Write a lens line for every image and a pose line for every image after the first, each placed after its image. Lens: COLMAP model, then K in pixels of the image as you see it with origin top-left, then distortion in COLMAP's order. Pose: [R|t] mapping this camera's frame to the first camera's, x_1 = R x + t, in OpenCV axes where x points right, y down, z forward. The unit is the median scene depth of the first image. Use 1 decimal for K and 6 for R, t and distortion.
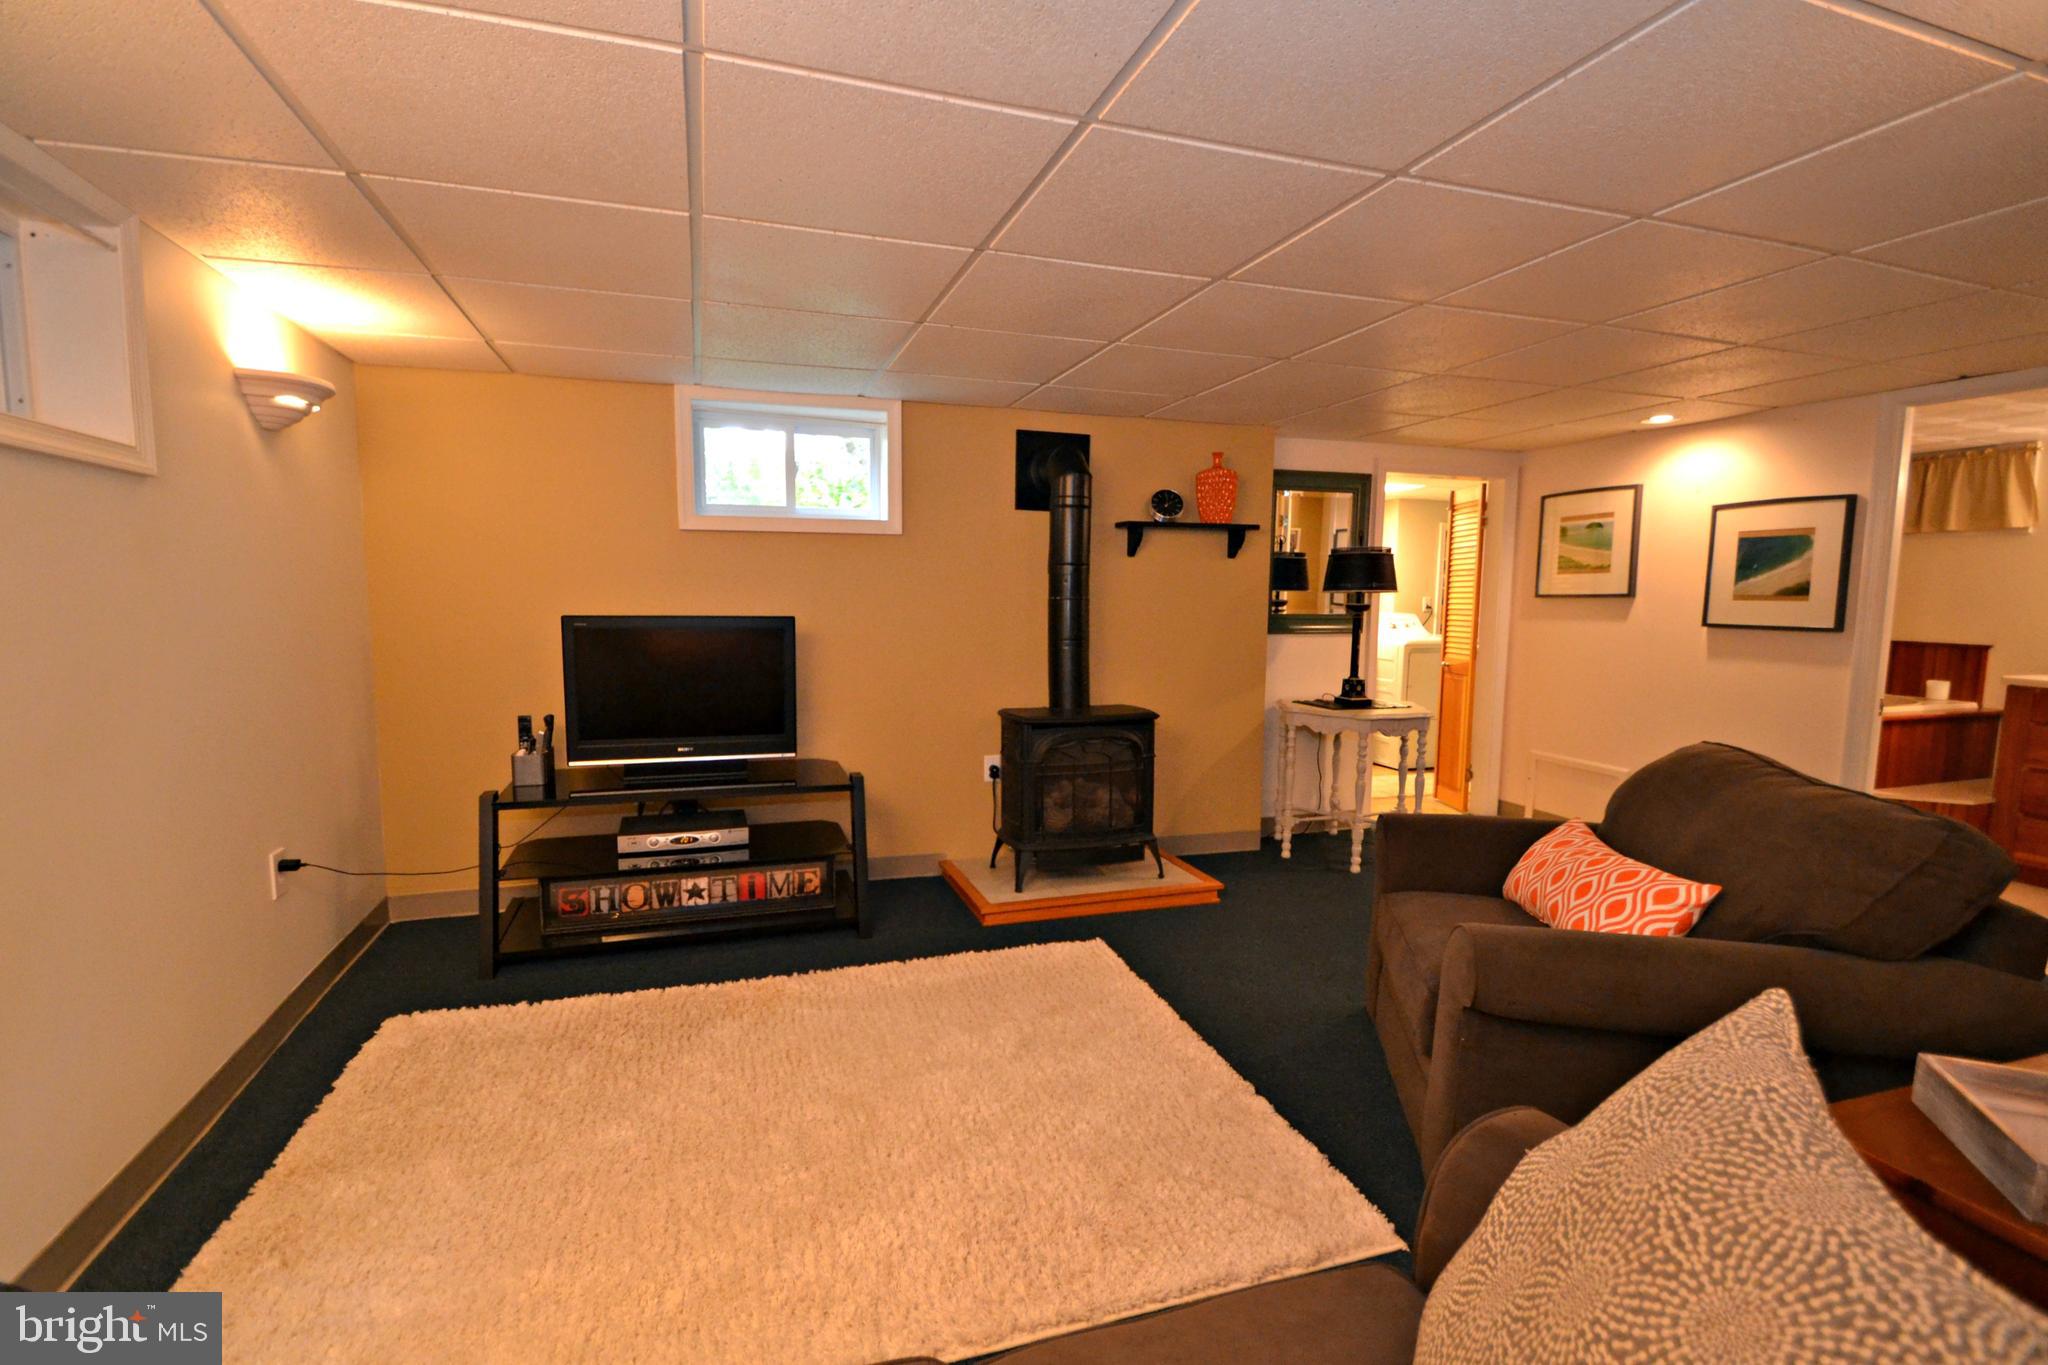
lens RADIAL K [[945.2, 0, 1024.0], [0, 945.2, 701.4], [0, 0, 1]] dist [-0.015367, -0.000145]
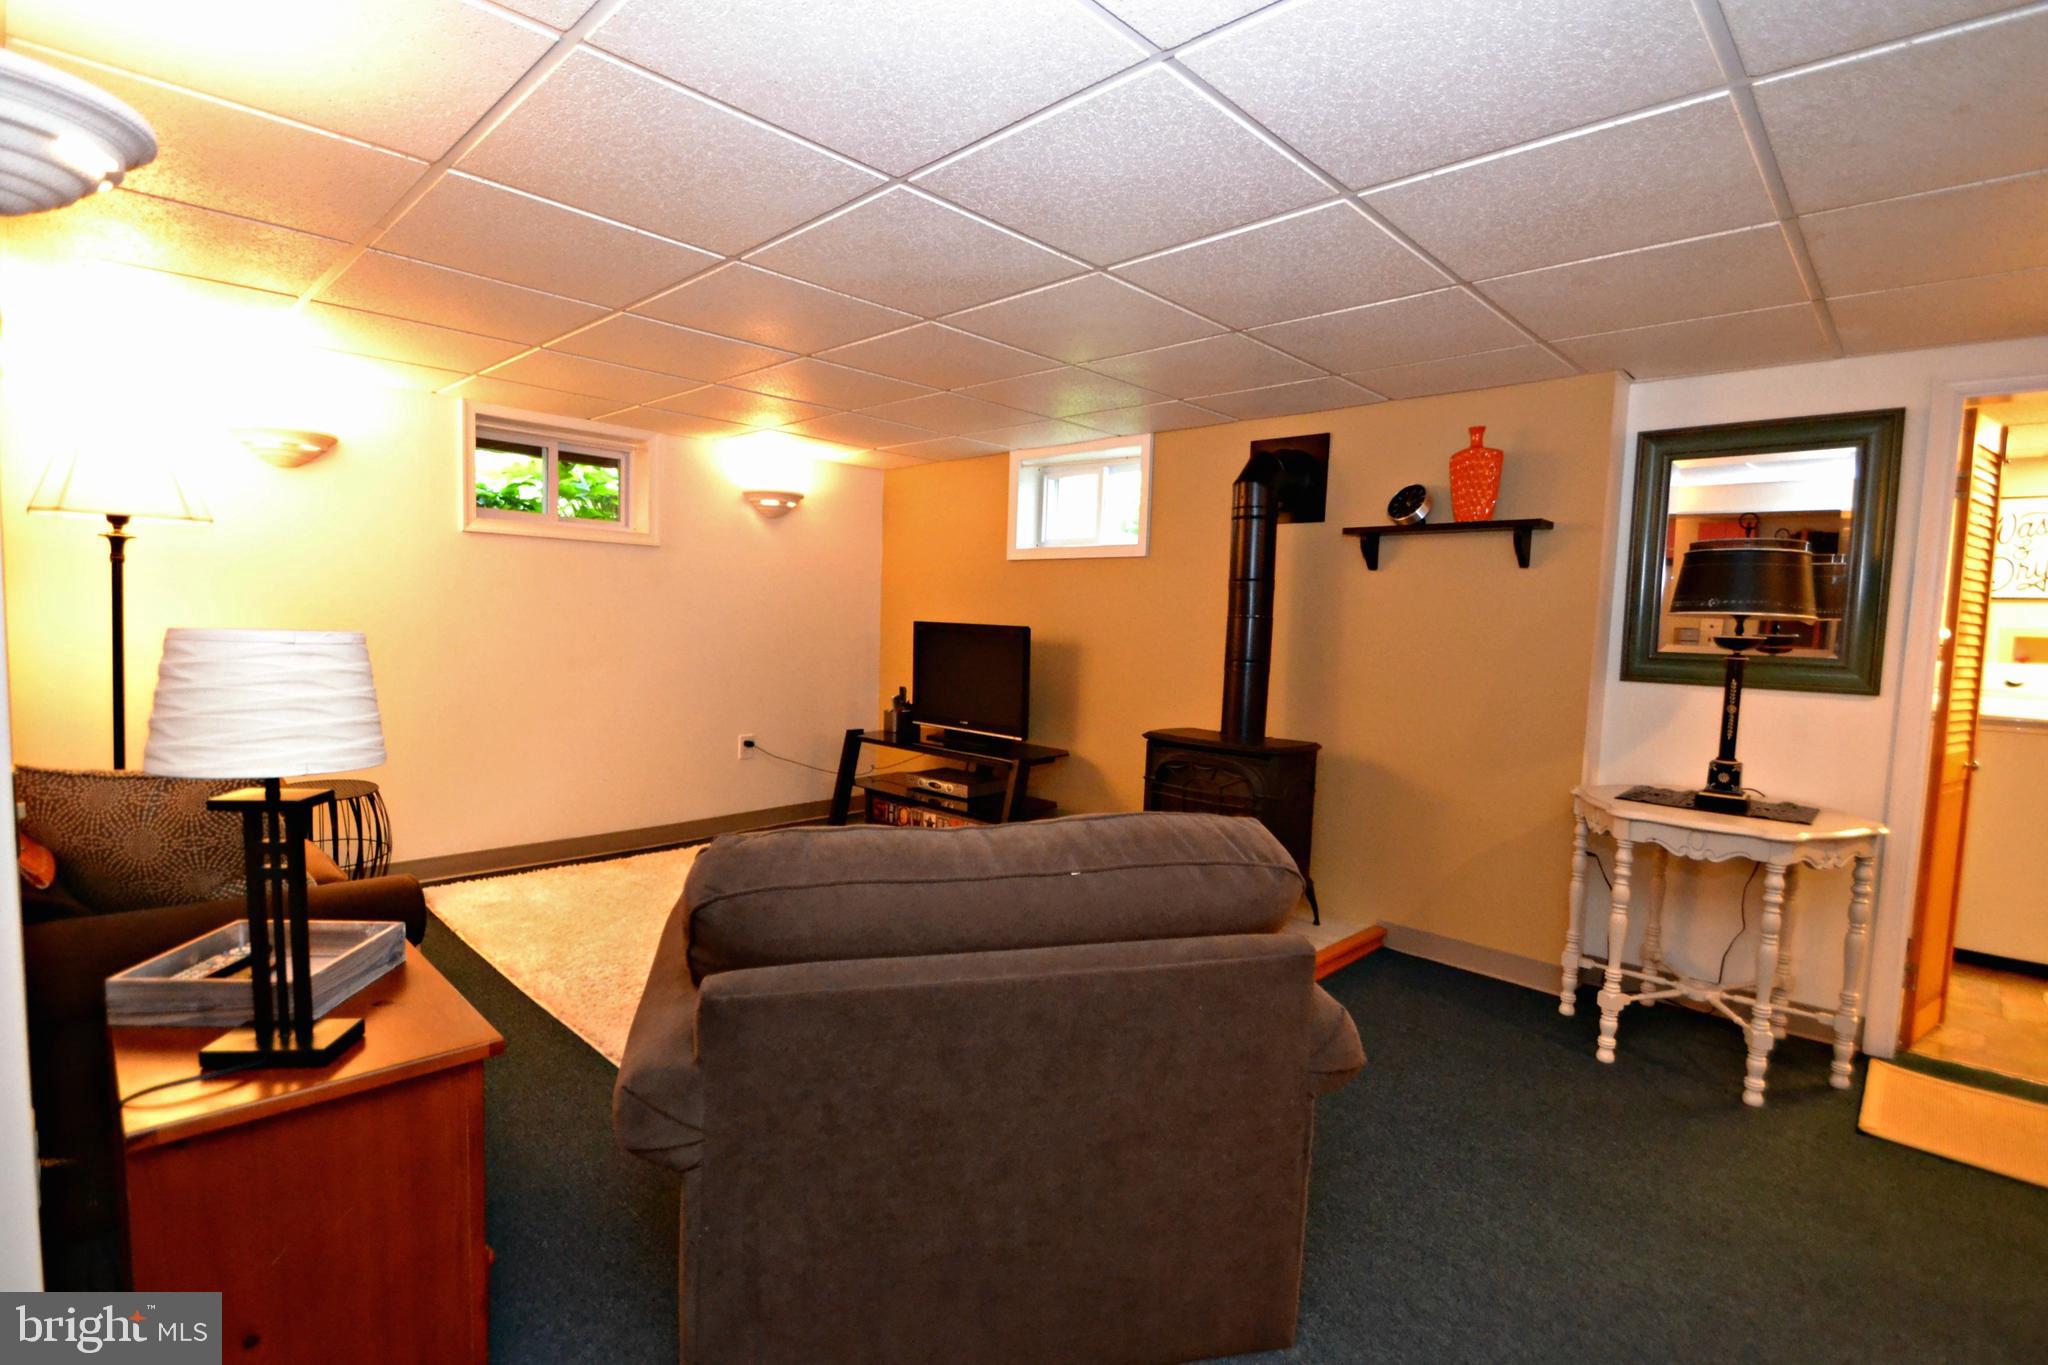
lens RADIAL K [[971.8, 0, 1012.3], [0, 971.8, 690.4], [0, 0, 1]] dist [-0.001840, -0.000361]
pose [[0.451617, 0.073727, -0.889160, 0.799553], [-0.130351, 0.991339, 0.015992, -0.023082], [0.882638, 0.108681, 0.457316, 0.373861]]
